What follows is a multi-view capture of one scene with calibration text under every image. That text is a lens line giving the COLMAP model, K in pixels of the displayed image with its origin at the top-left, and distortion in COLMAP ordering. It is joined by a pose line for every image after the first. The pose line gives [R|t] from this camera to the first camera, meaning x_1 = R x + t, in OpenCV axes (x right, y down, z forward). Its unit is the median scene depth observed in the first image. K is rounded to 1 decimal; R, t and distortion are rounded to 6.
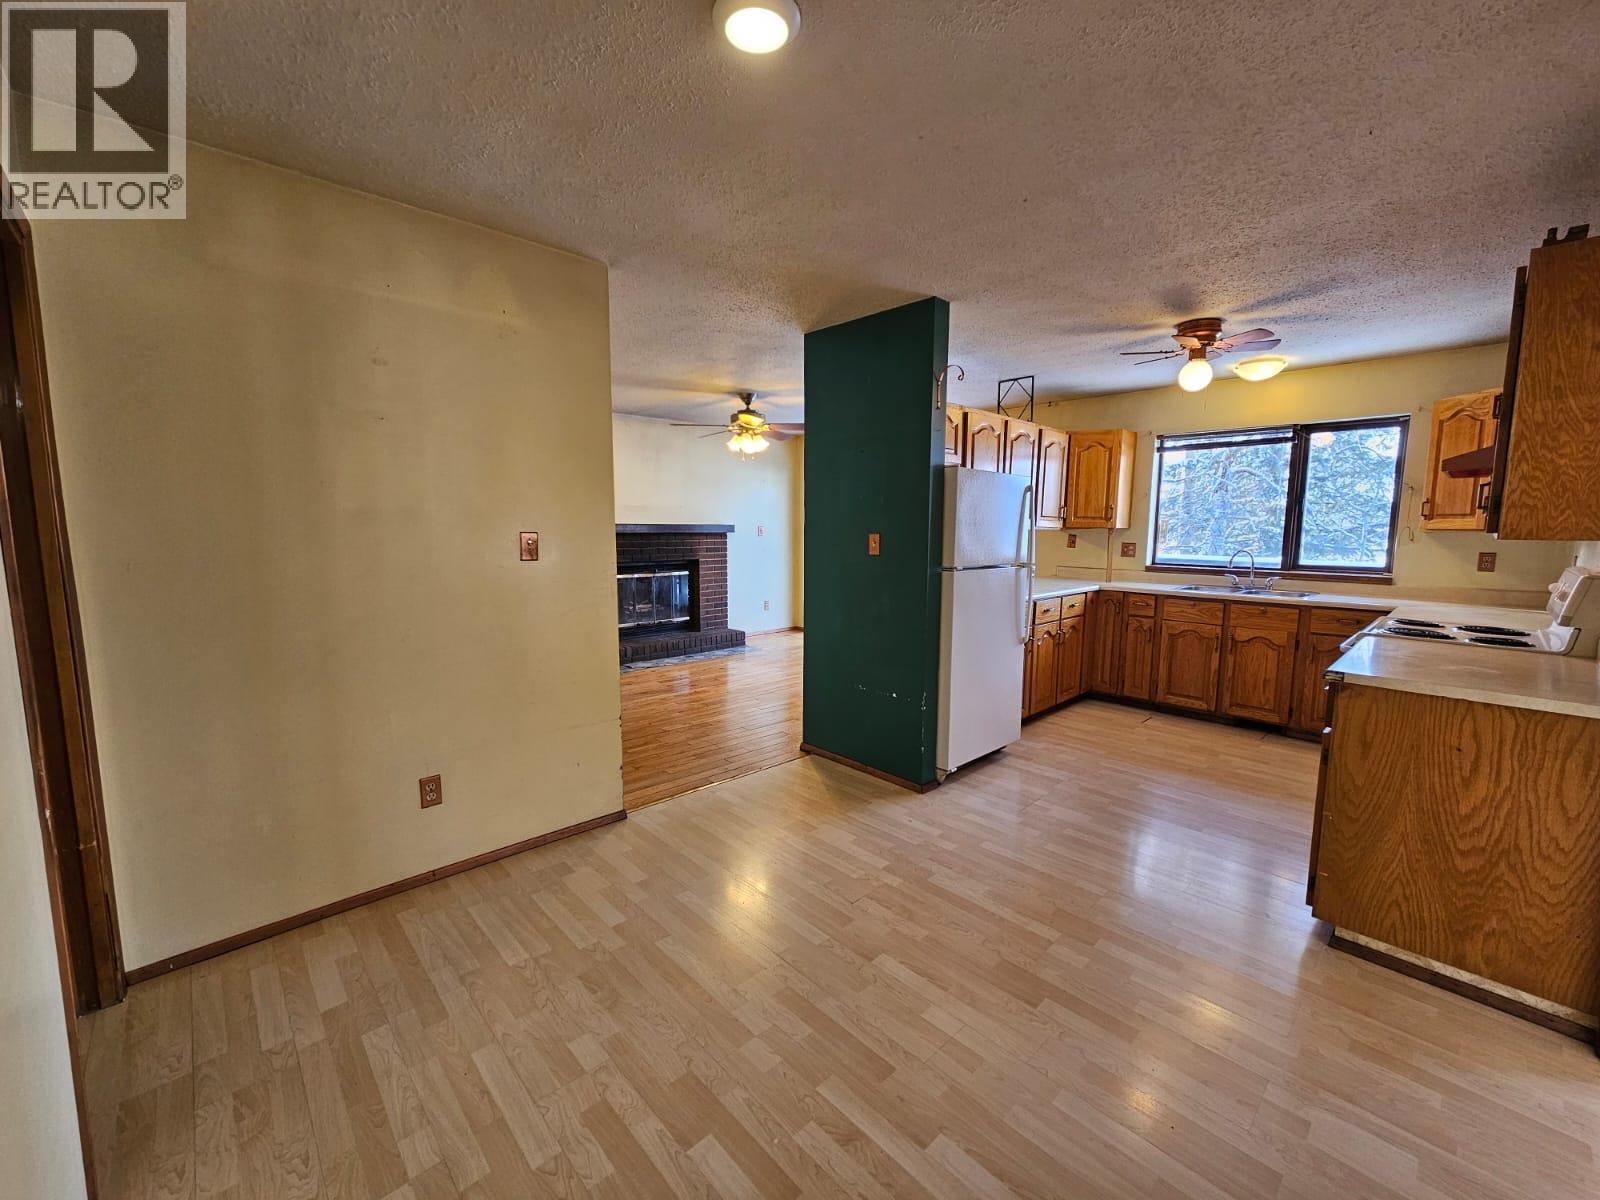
lens RADIAL K [[655.4, 0, 805.6], [0, 655.4, 604.3], [0, 0, 1]] dist [-0.002387, 0.001515]
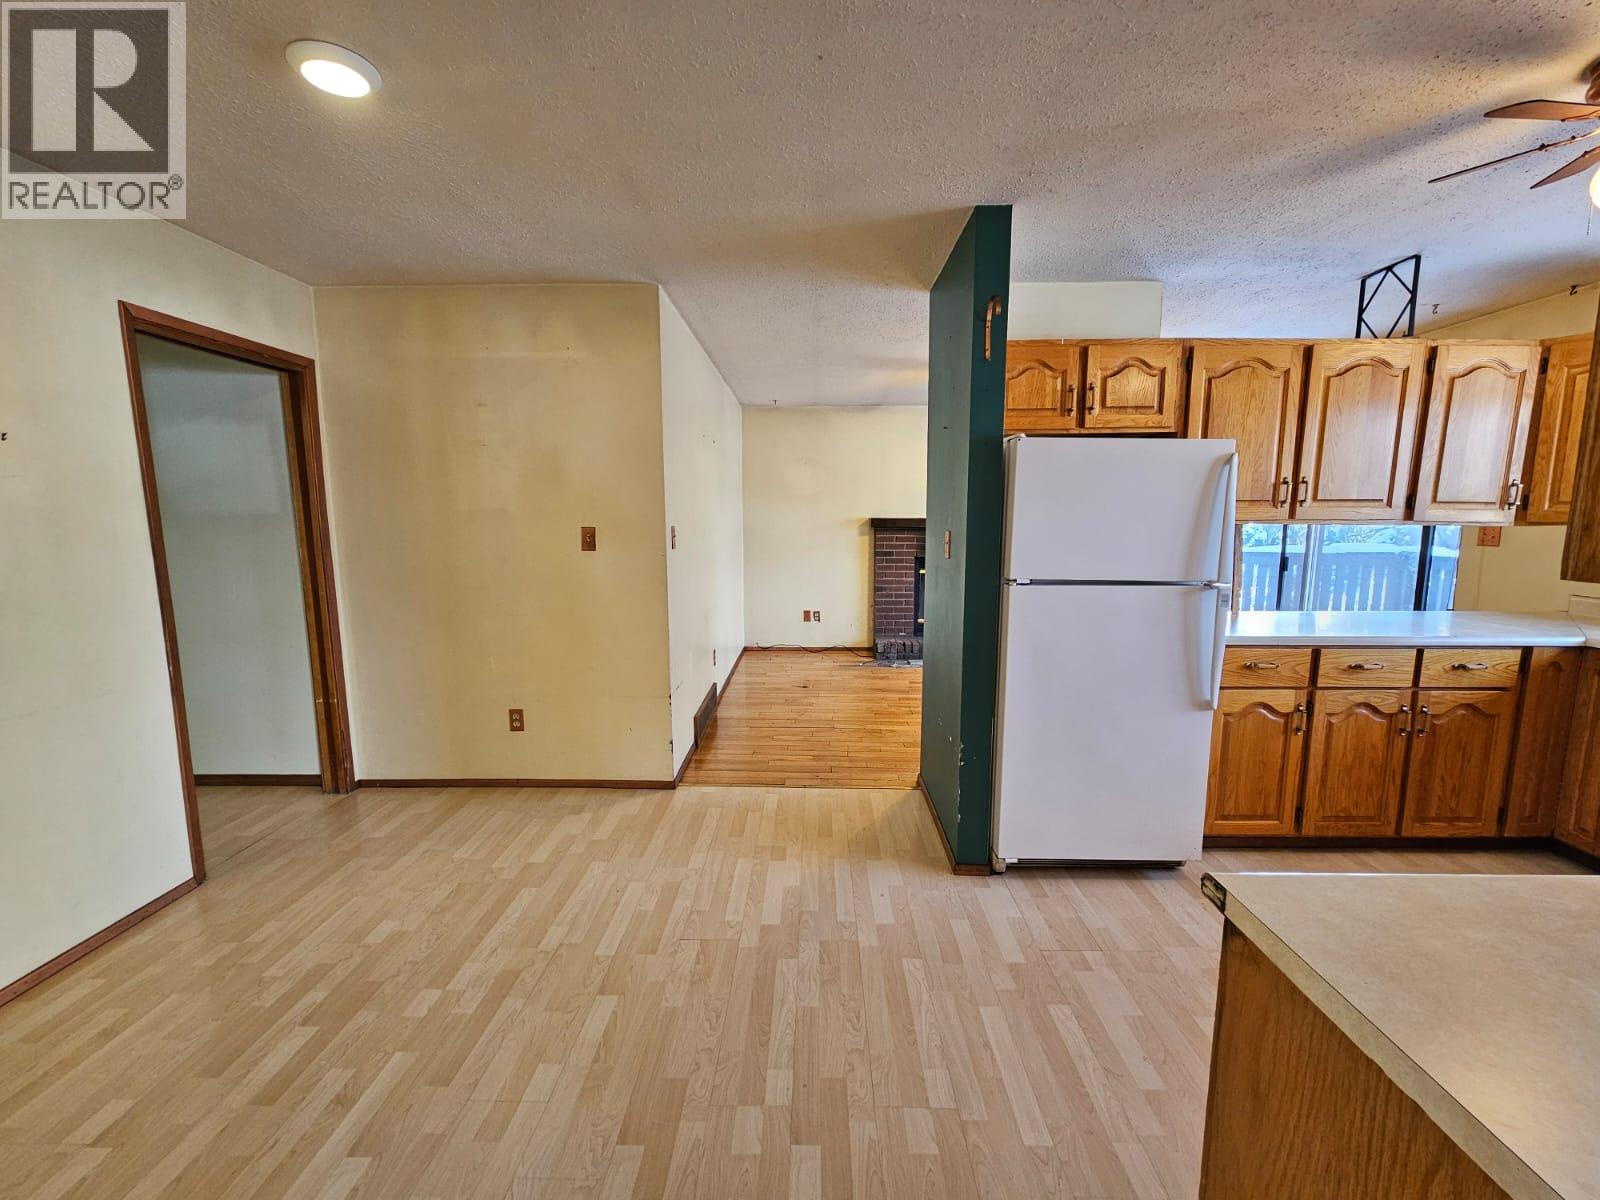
lens RADIAL K [[655.4, 0, 801.9], [0, 655.4, 602.4], [0, 0, 1]] dist [-0.002387, 0.001515]
pose [[0.709228, 0.084842, -0.699856, 0.437094], [-0.081144, 0.995958, 0.038508, -0.030563], [0.700294, 0.029478, 0.713246, 0.255905]]
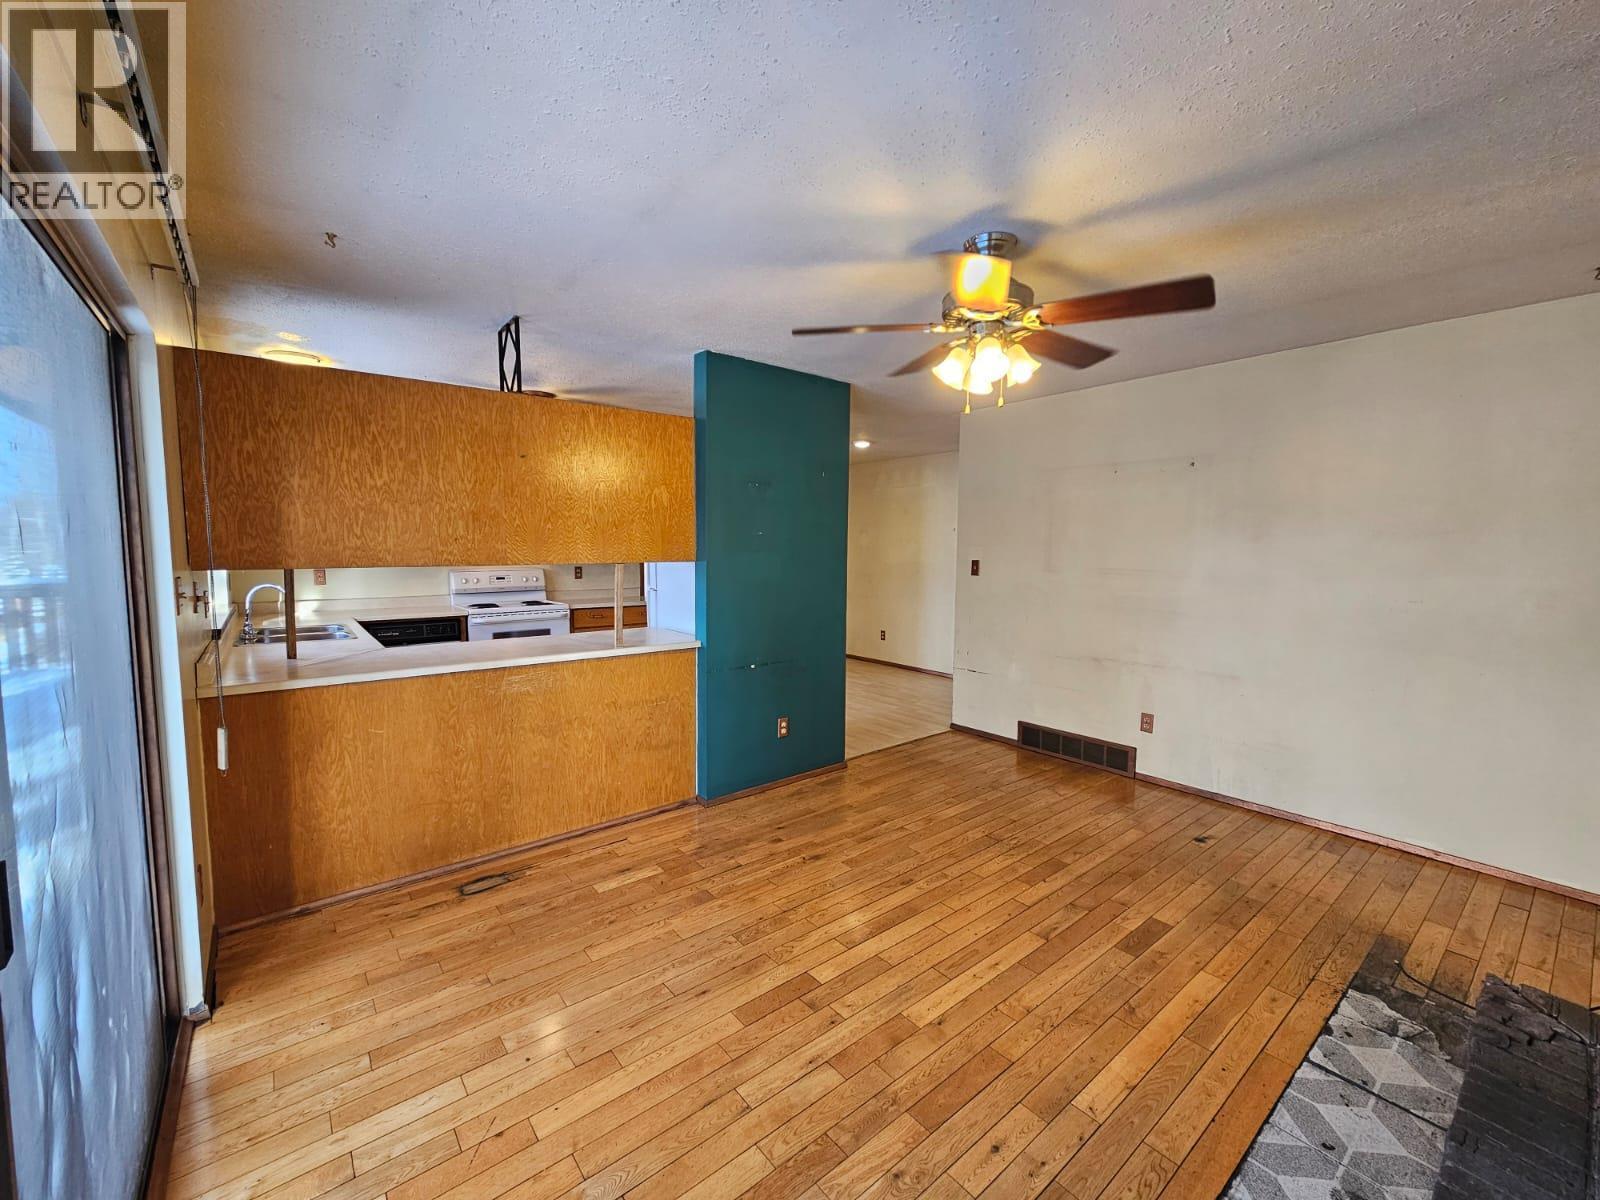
lens RADIAL K [[655.4, 0, 793.1], [0, 655.4, 589.8], [0, 0, 1]] dist [-0.002387, 0.001515]
pose [[-0.995112, -0.019268, 0.096855, -0.017680], [-0.000613, 0.981967, 0.189050, -0.245231], [-0.098751, 0.188067, -0.977179, 1.867863]]
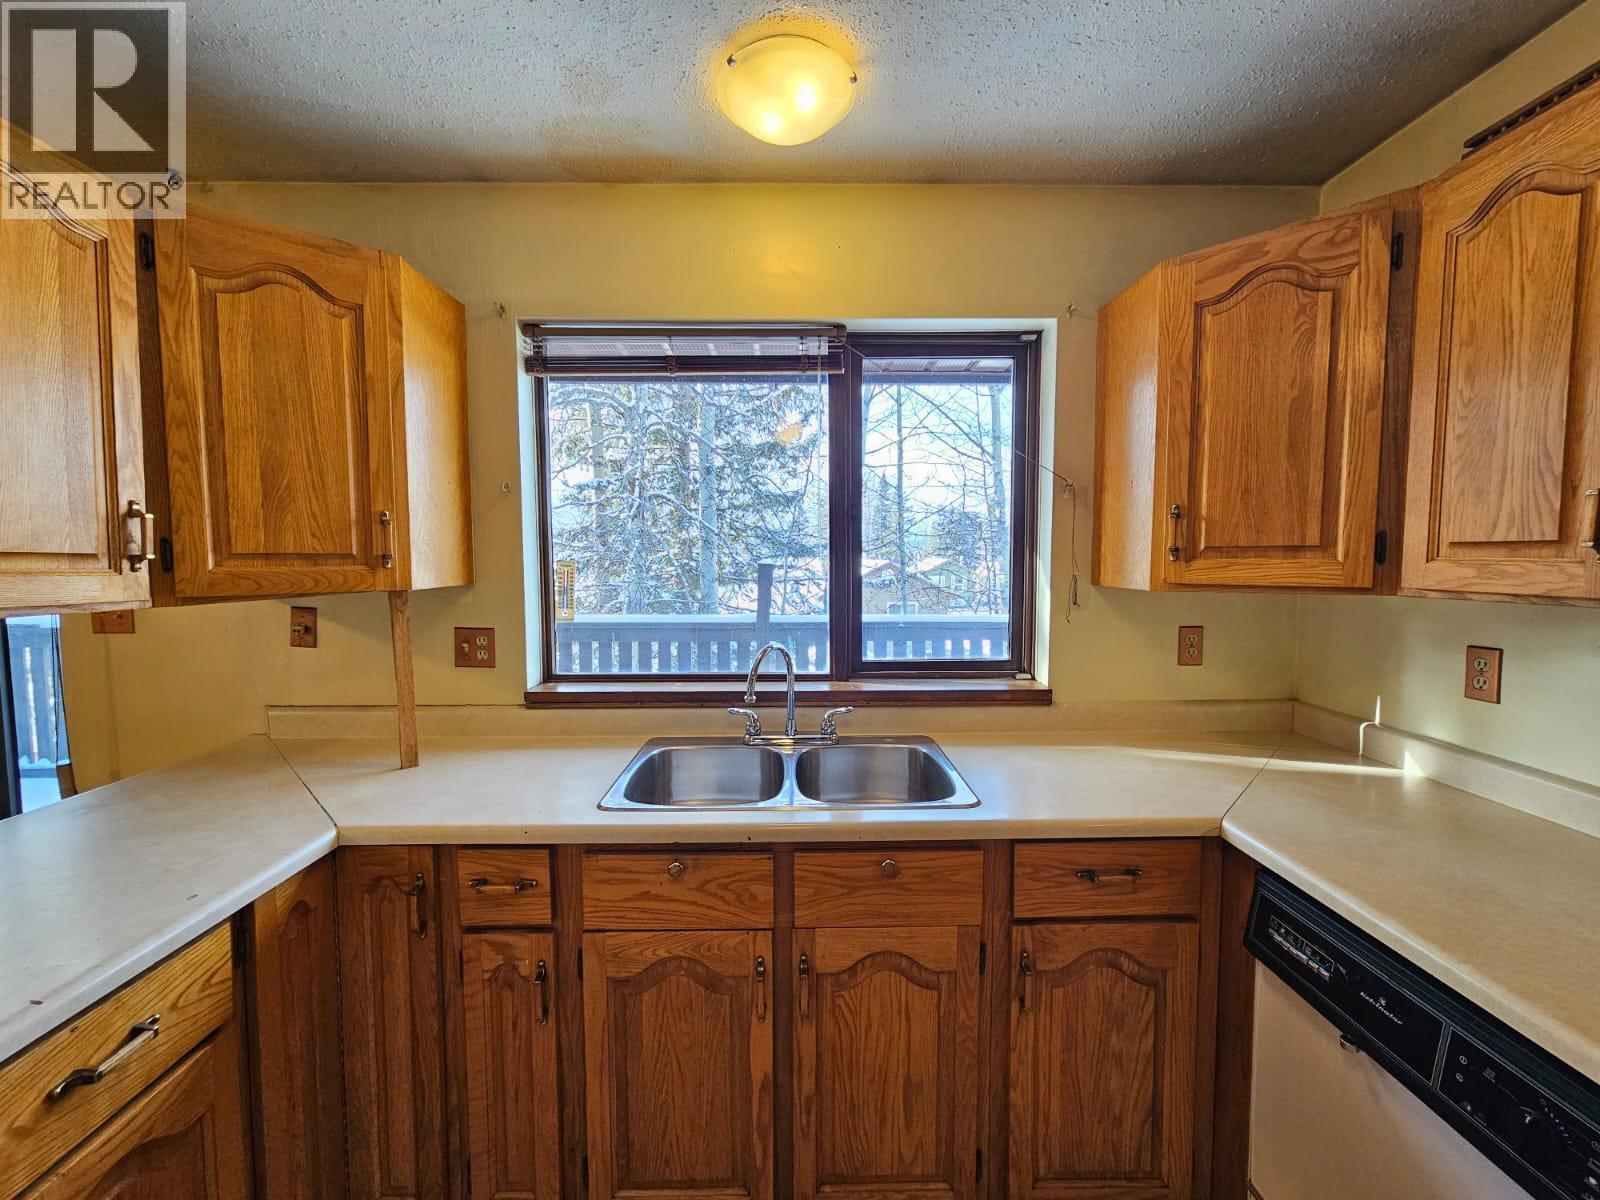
lens RADIAL K [[655.4, 0, 795.4], [0, 655.4, 597.3], [0, 0, 1]] dist [-0.002387, 0.001515]
pose [[0.687553, -0.054216, 0.724107, 0.463297], [0.096213, 0.995218, -0.016841, -0.112183], [-0.719732, 0.081247, 0.689482, 0.820196]]
